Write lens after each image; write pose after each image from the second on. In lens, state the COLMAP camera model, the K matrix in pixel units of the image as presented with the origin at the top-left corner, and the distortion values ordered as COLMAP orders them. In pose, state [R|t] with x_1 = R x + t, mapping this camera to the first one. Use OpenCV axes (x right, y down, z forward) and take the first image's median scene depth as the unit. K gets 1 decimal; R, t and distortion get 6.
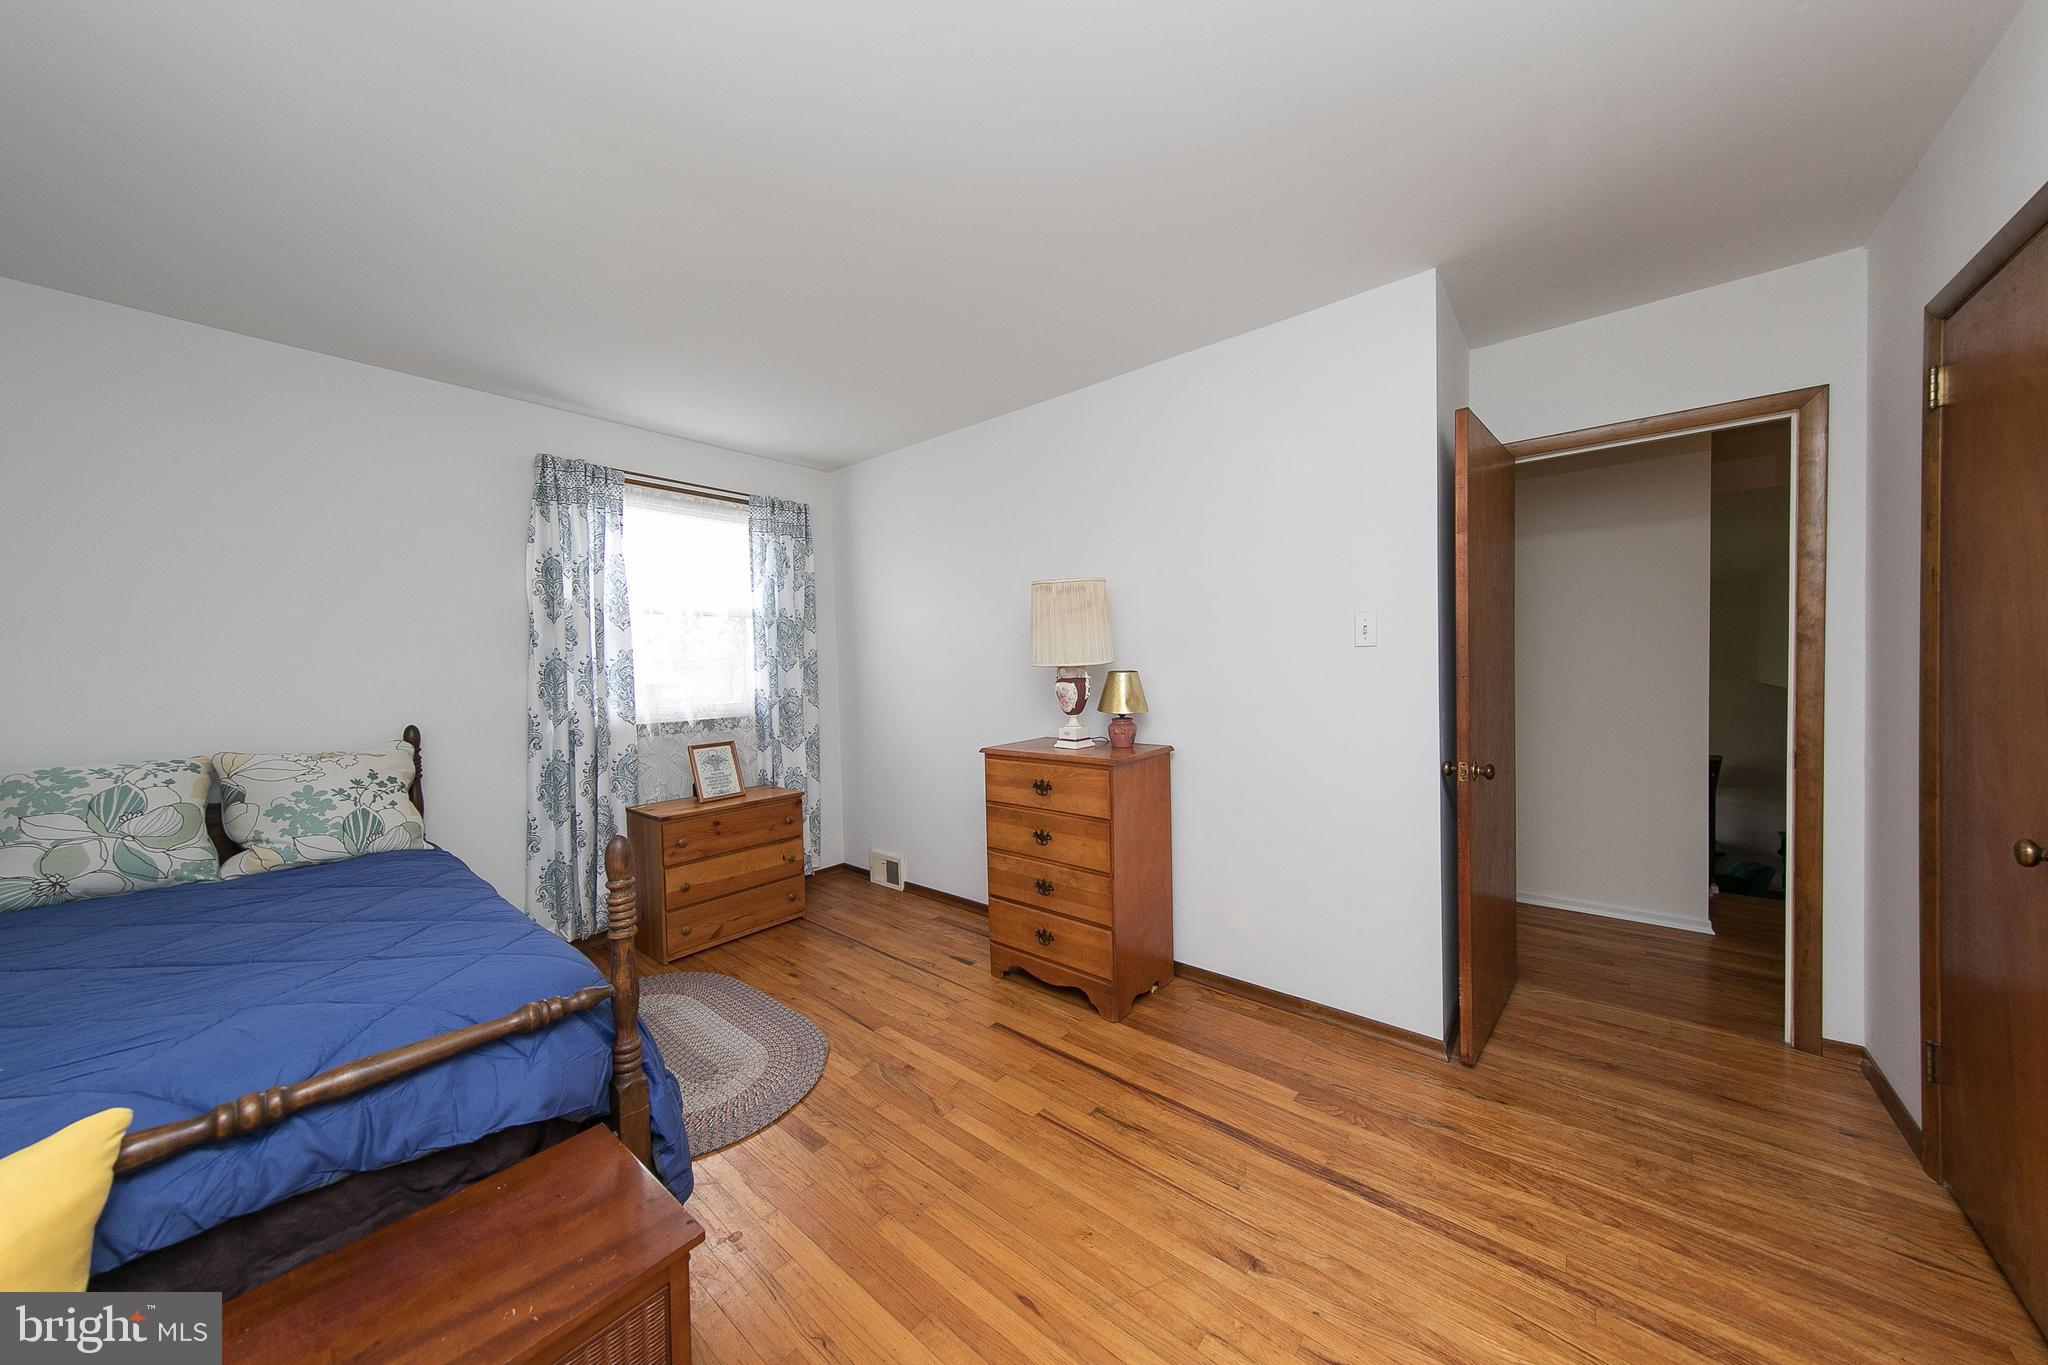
lens RADIAL K [[684.4, 0, 1034.3], [0, 684.4, 675.0], [0, 0, 1]] dist [0.009461, -0.000041]
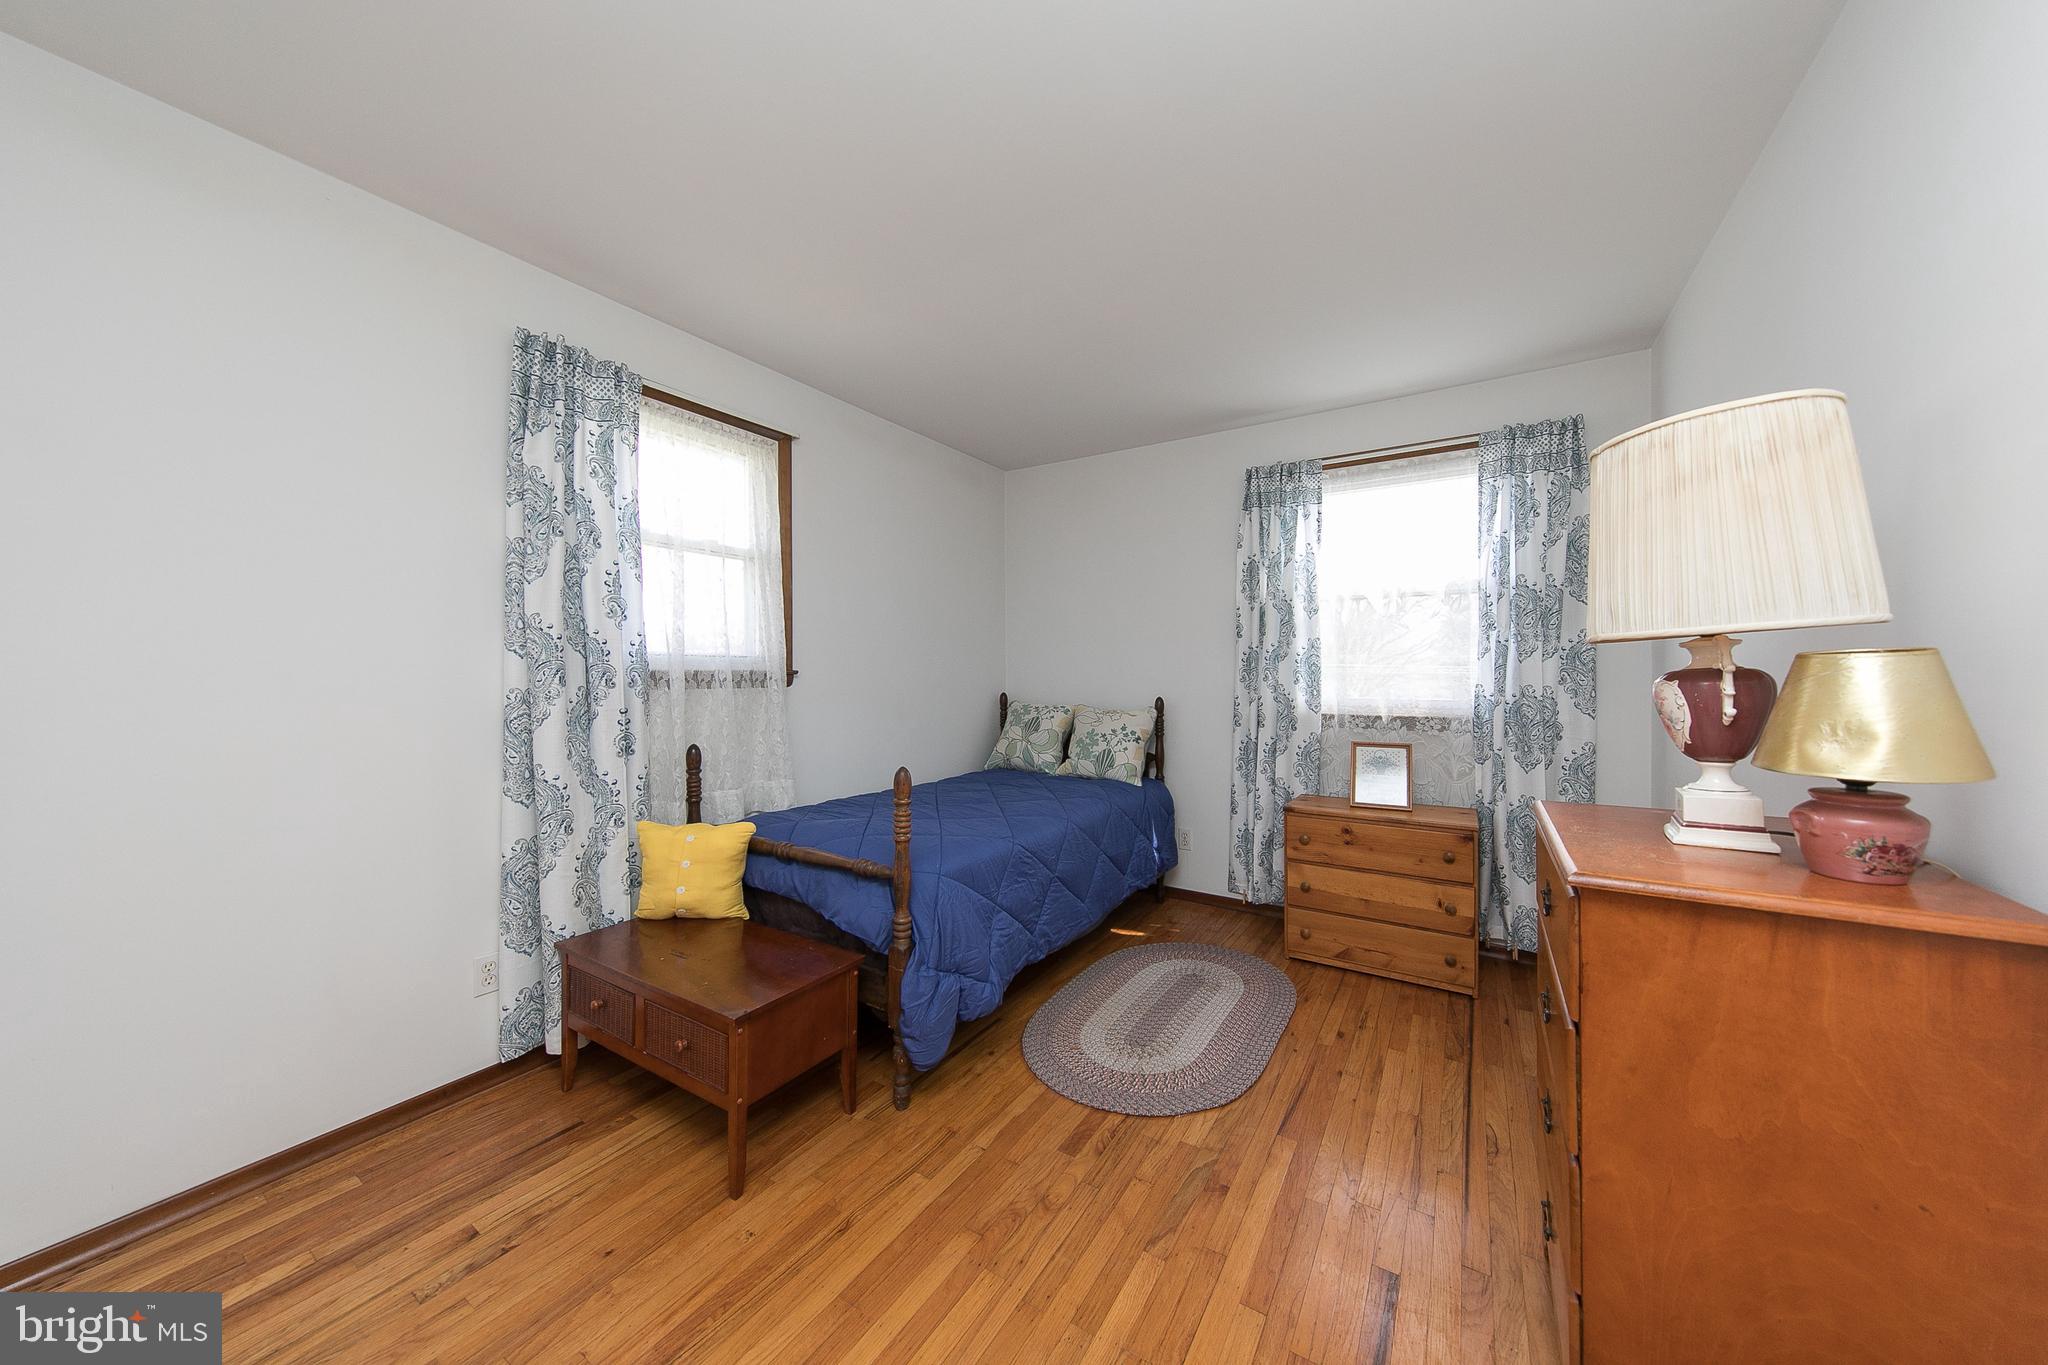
lens RADIAL K [[684.4, 0, 1034.3], [0, 684.4, 675.0], [0, 0, 1]] dist [0.009461, -0.000041]
pose [[0.123547, 0.020514, -0.992127, 0.351047], [-0.019911, 0.999636, 0.018190, 0.007283], [0.992139, 0.017507, 0.123910, 0.477061]]
